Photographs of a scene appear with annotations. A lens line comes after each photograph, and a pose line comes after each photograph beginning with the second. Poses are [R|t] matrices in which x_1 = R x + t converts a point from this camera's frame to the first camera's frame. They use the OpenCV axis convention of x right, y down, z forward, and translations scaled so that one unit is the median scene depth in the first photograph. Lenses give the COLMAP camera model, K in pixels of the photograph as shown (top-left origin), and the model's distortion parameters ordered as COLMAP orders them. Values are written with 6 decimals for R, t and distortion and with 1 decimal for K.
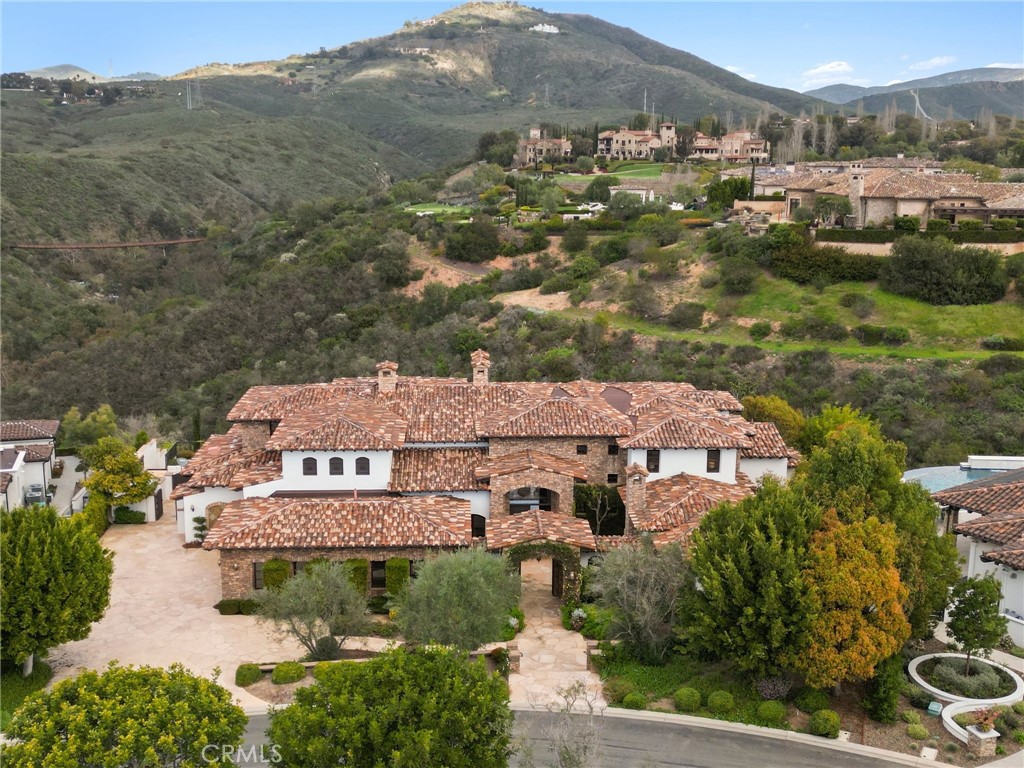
lens RADIAL K [[1151.9, 0, 512.0], [0, 1151.9, 384.0], [0, 0, 1]] dist [0.165168, -0.444379]
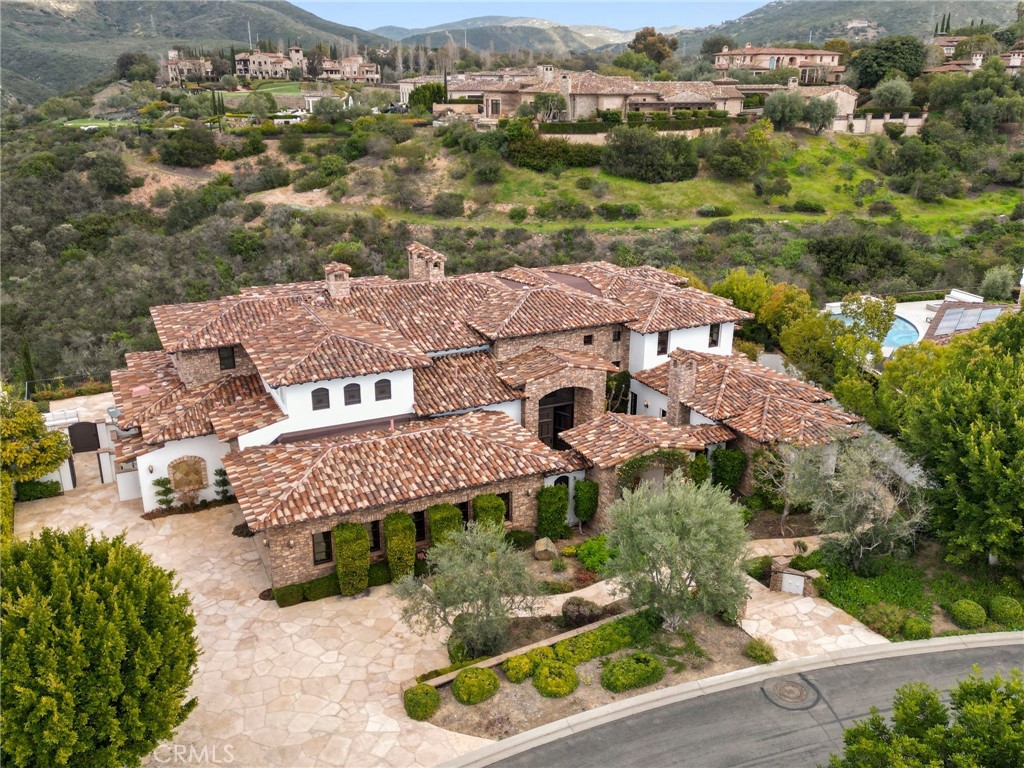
lens RADIAL K [[875.1, 0, 512.0], [0, 875.1, 384.0], [0, 0, 1]] dist [0.103779, -0.127953]
pose [[0.919600, -0.133117, 0.369615, -0.129592], [0.083375, 0.985541, 0.147505, -0.008763], [-0.383906, -0.104829, 0.917402, 0.179283]]
